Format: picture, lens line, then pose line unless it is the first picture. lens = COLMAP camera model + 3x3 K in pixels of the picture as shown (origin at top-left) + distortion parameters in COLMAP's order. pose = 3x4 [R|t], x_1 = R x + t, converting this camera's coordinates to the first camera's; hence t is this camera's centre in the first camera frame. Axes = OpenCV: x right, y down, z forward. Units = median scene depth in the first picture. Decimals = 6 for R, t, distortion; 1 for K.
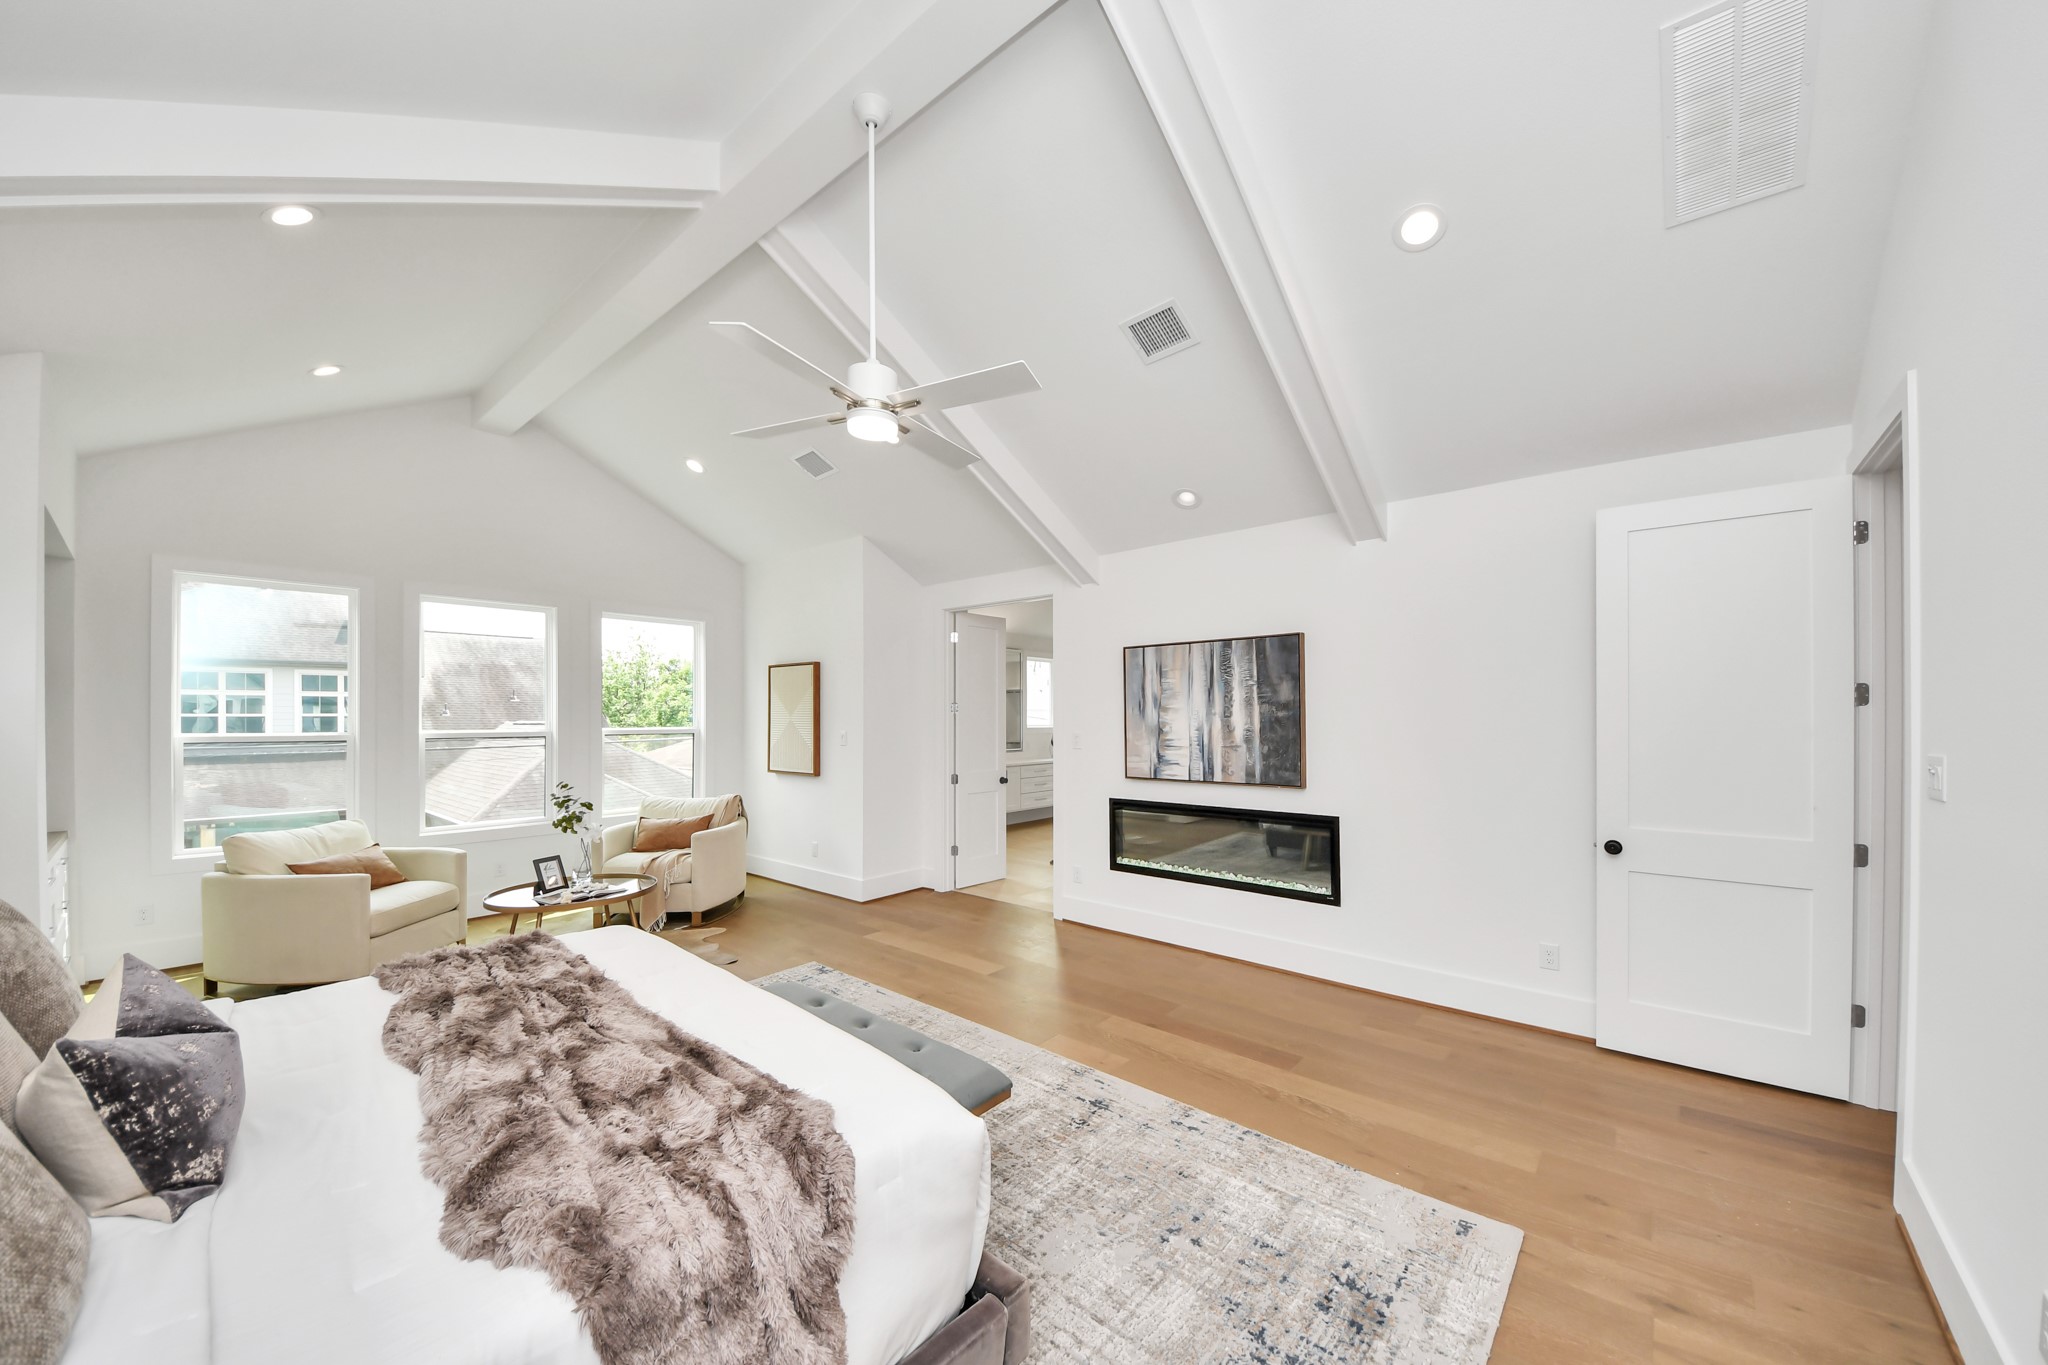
lens RADIAL K [[747.5, 0, 1028.0], [0, 747.5, 710.2], [0, 0, 1]] dist [0.009711, -0.000144]
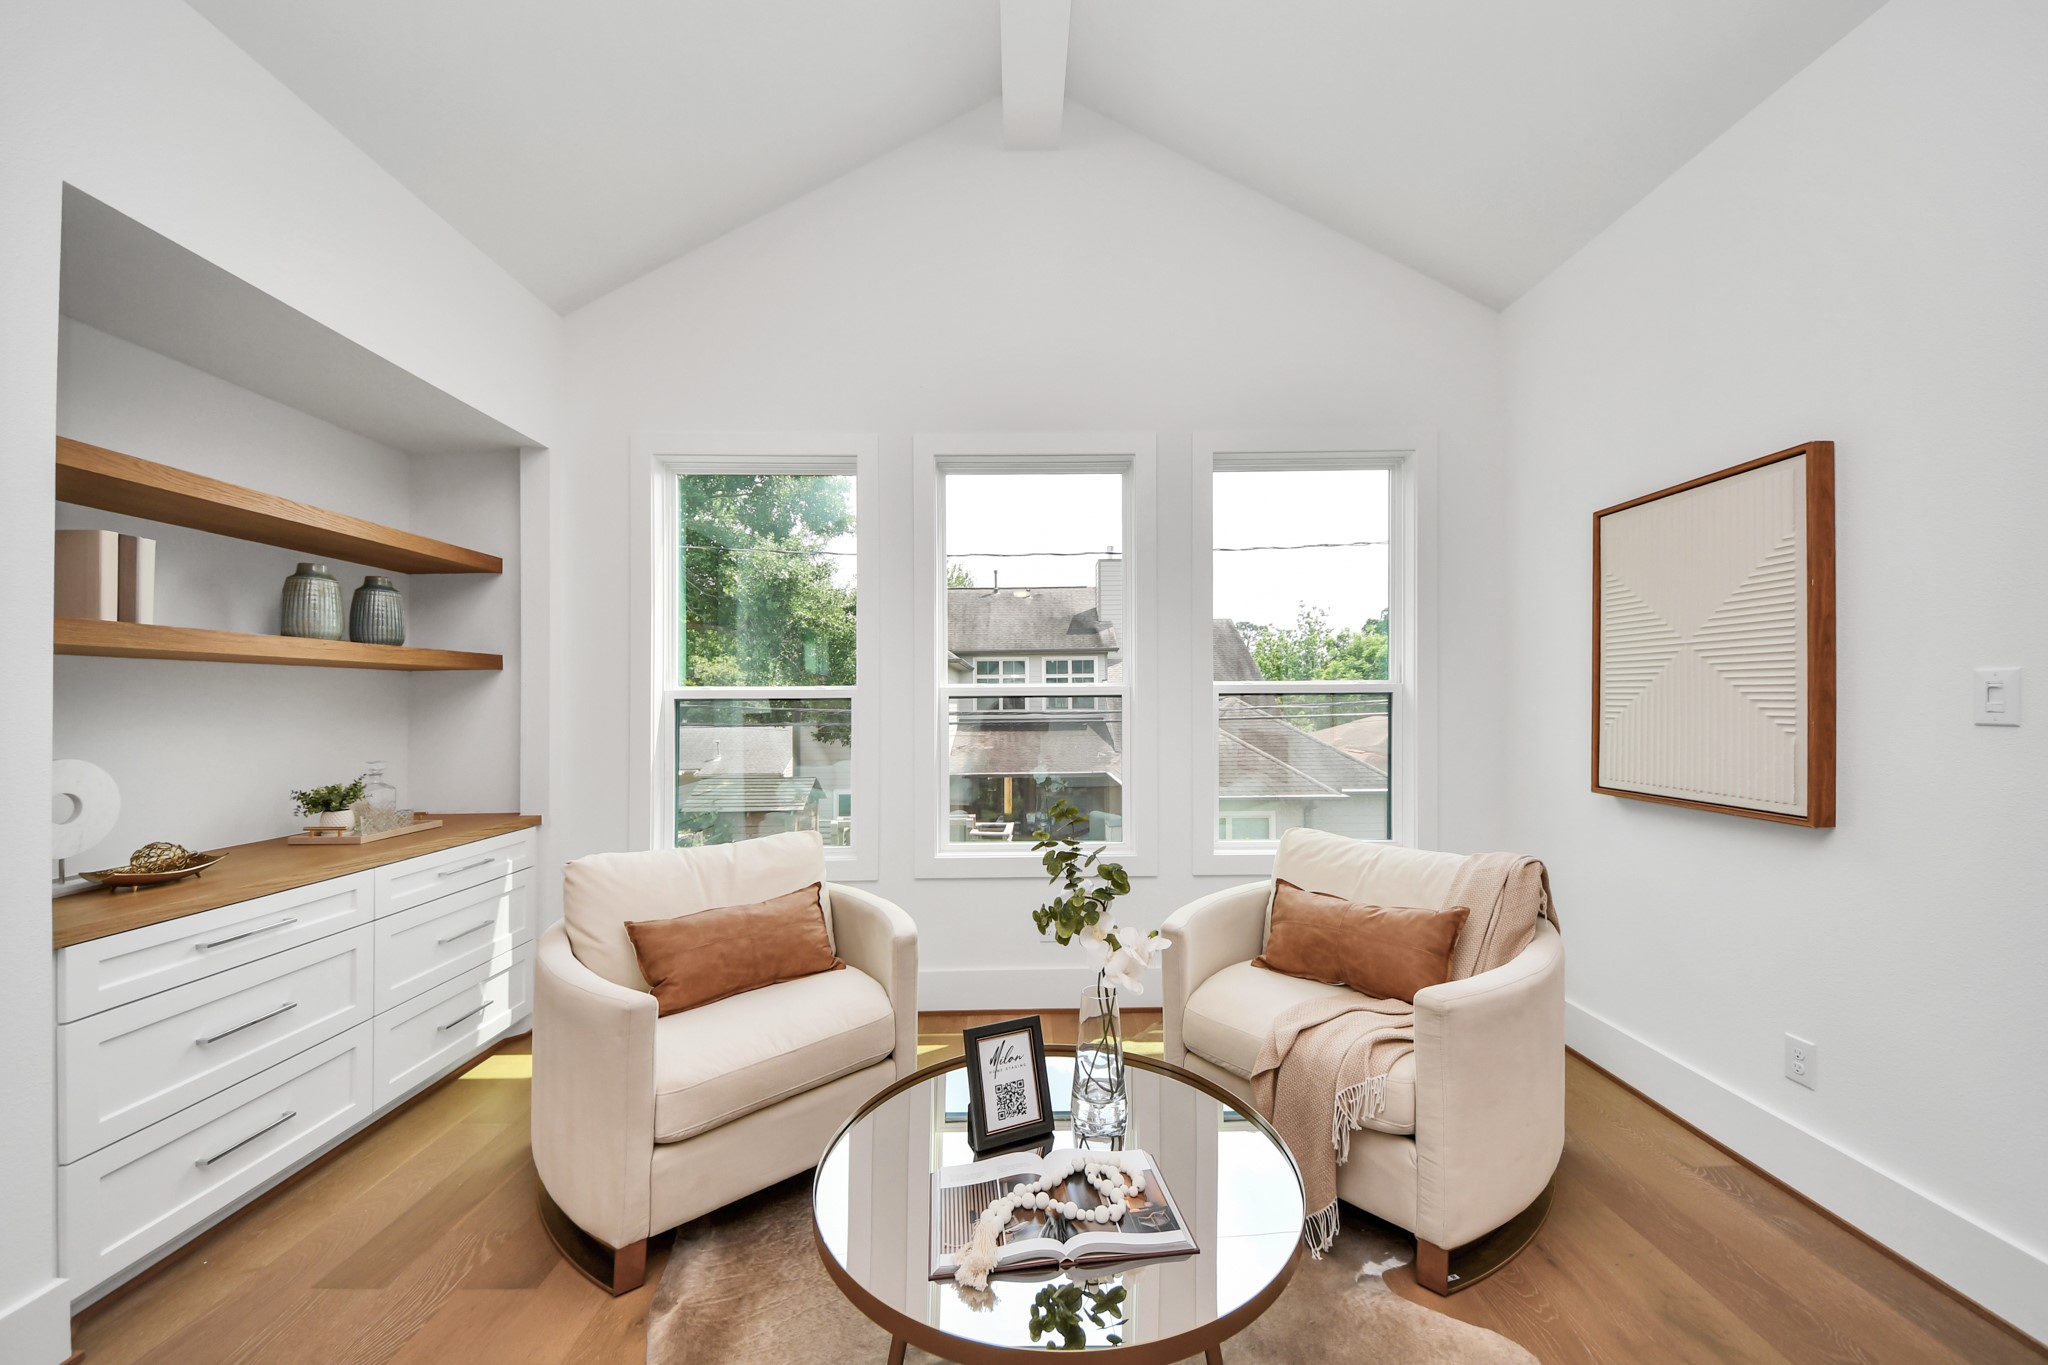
lens RADIAL K [[737.0, 0, 1027.6], [0, 737.0, 694.2], [0, 0, 1]] dist [0.009888, -0.006755]
pose [[0.663865, -0.008766, -0.747801, -0.272847], [0.009812, 0.999947, -0.003011, 0.032666], [0.747788, -0.005339, 0.663916, 0.567123]]
